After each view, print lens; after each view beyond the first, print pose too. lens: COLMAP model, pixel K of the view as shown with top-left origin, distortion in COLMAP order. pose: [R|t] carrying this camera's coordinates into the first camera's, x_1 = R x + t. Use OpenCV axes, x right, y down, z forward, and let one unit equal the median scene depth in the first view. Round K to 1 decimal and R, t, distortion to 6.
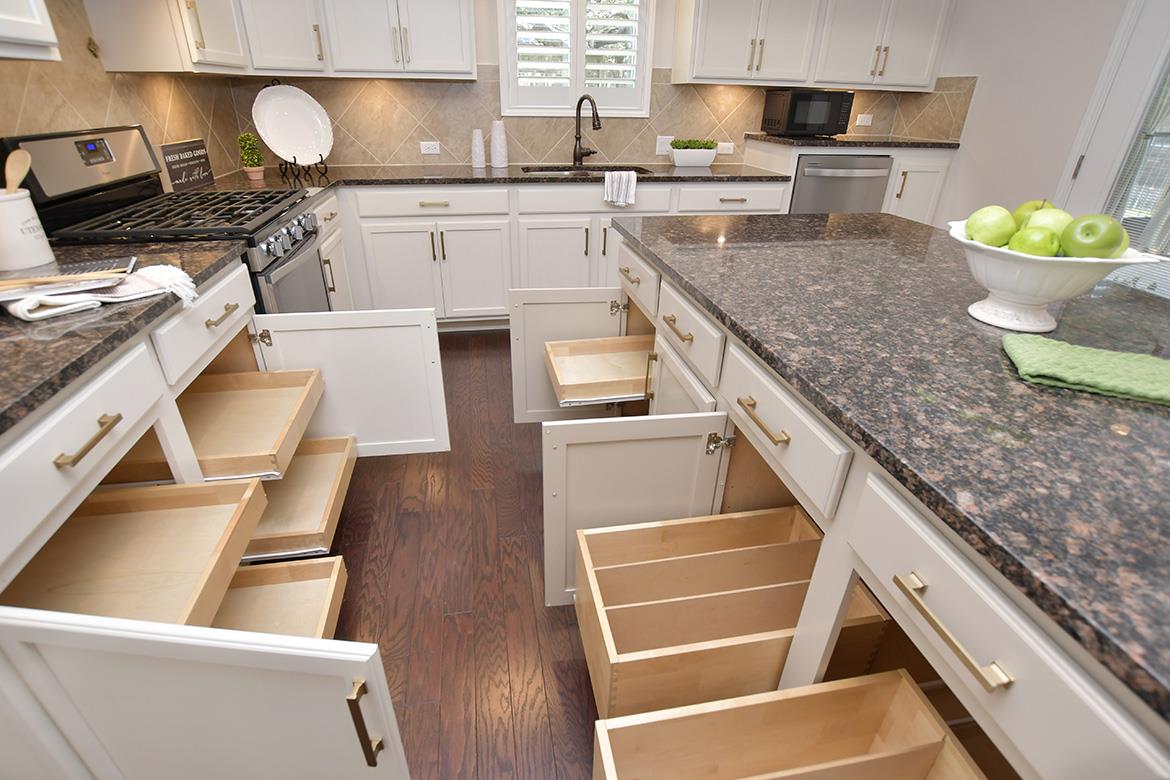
lens RADIAL K [[560.6, 0, 576.6], [0, 560.6, 391.9], [0, 0, 1]] dist [-0.026936, 0.000567]
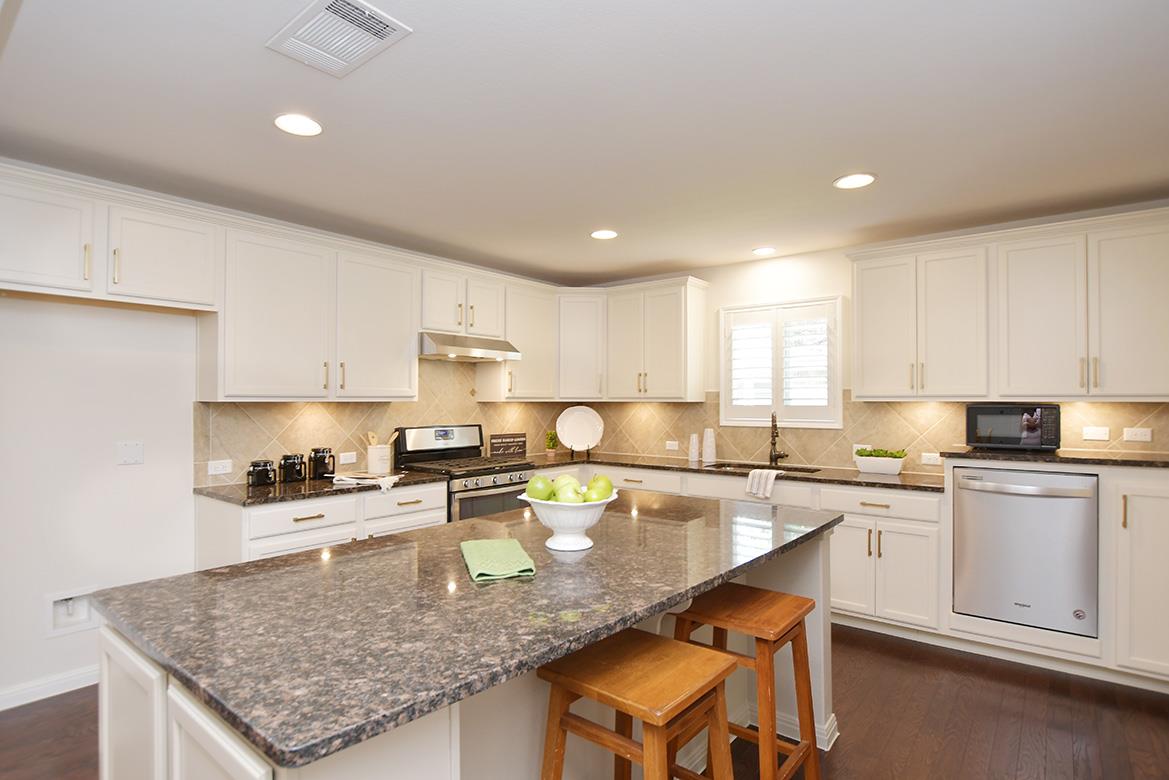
lens RADIAL K [[594.5, 0, 584.5], [0, 594.5, 390.0], [0, 0, 1]] dist [-0.020842, 0.000441]
pose [[0.655764, -0.030484, -0.754350, 0.787248], [-0.346252, 0.875757, -0.336390, 0.011009], [0.670882, 0.481788, 0.563735, -0.043349]]
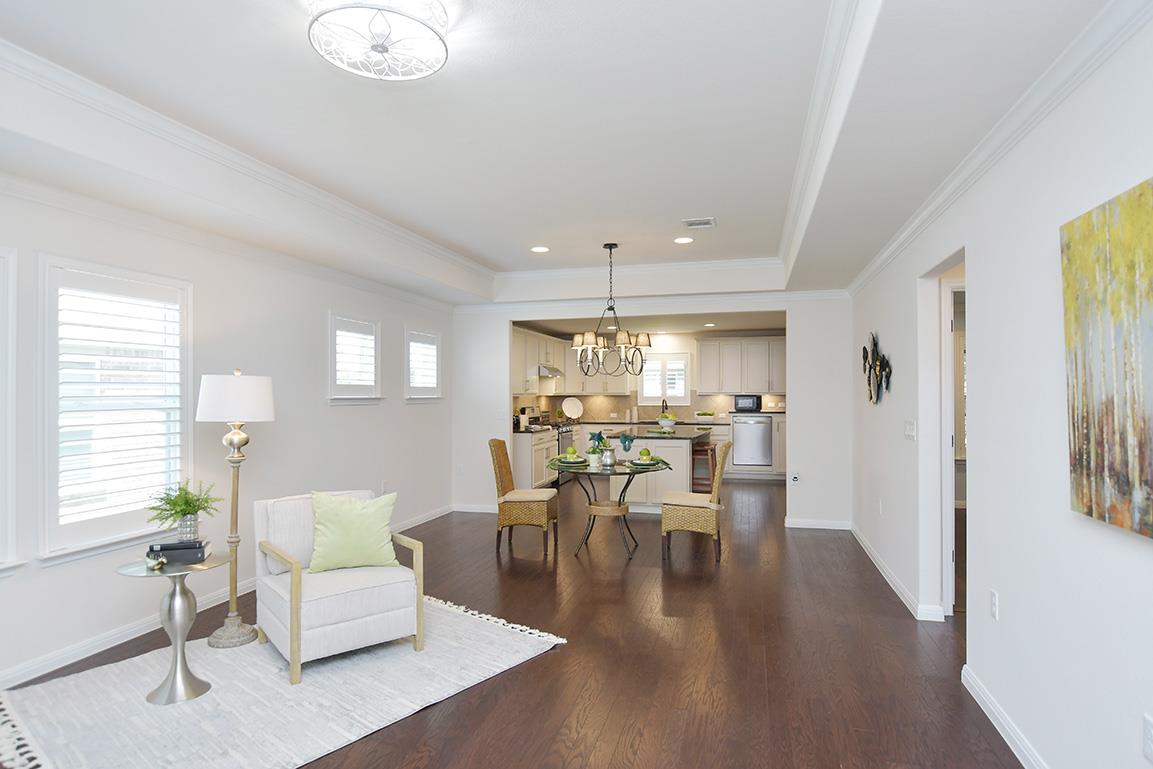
lens RADIAL K [[645.6, 0, 576.5], [0, 645.6, 384.5], [0, 0, 1]] dist [-0.005301, -0.001956]
pose [[0.905652, -0.024539, -0.423312, 1.131707], [-0.183018, 0.877920, -0.442448, 1.083198], [0.382491, 0.478177, 0.790599, -2.080464]]
